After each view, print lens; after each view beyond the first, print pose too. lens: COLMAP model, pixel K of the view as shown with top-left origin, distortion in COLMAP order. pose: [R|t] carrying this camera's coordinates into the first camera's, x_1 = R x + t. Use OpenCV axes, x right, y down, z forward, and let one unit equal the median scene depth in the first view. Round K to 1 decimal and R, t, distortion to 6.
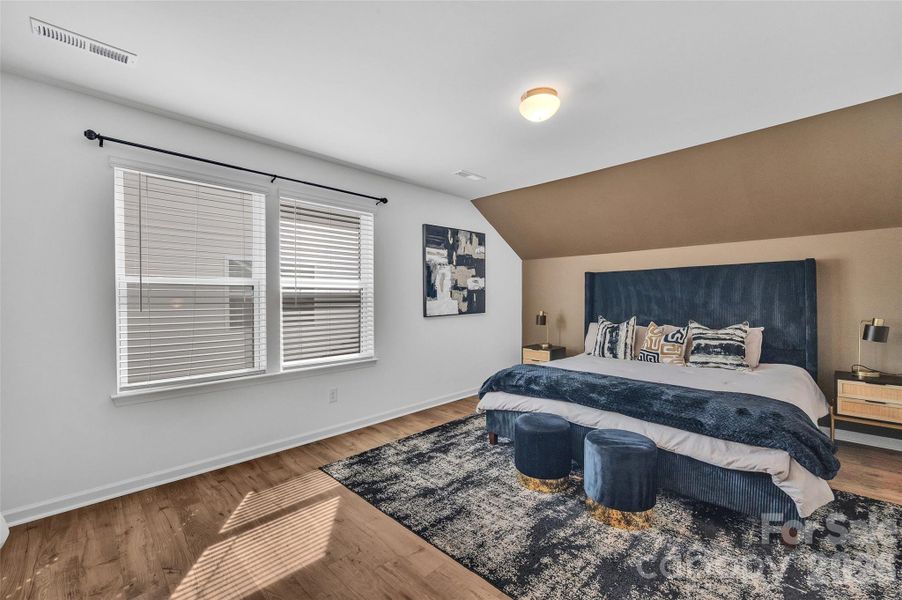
lens RADIAL K [[363.6, 0, 451.0], [0, 363.6, 300.0], [0, 0, 1]] dist [0.000500, 0.000100]
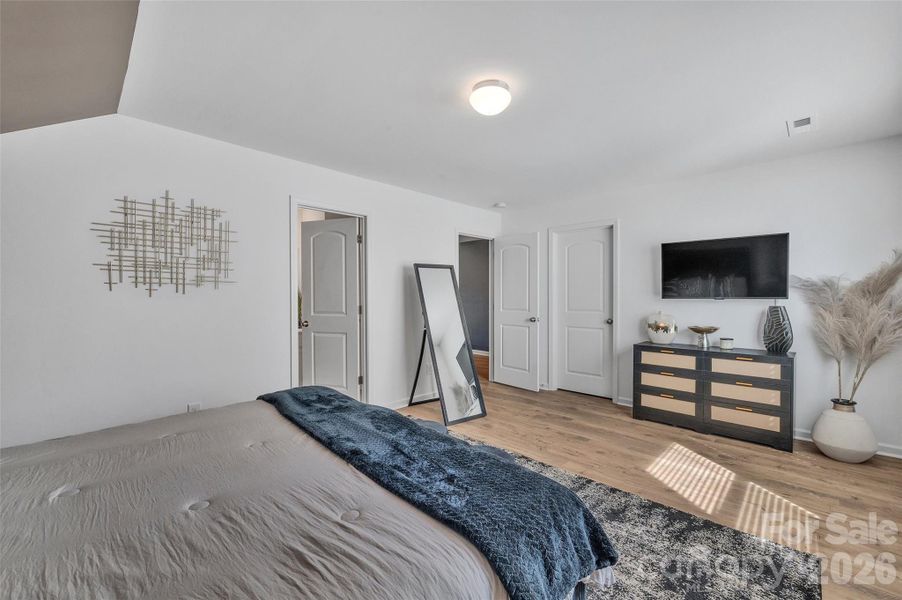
lens RADIAL K [[363.6, 0, 451.0], [0, 363.6, 300.0], [0, 0, 1]] dist [0.000500, 0.000100]
pose [[-0.999982, 0.005814, -0.001156, 0.372002], [0.005792, 0.999822, 0.017956, -0.017177], [0.001260, 0.017949, -0.999838, 2.099385]]
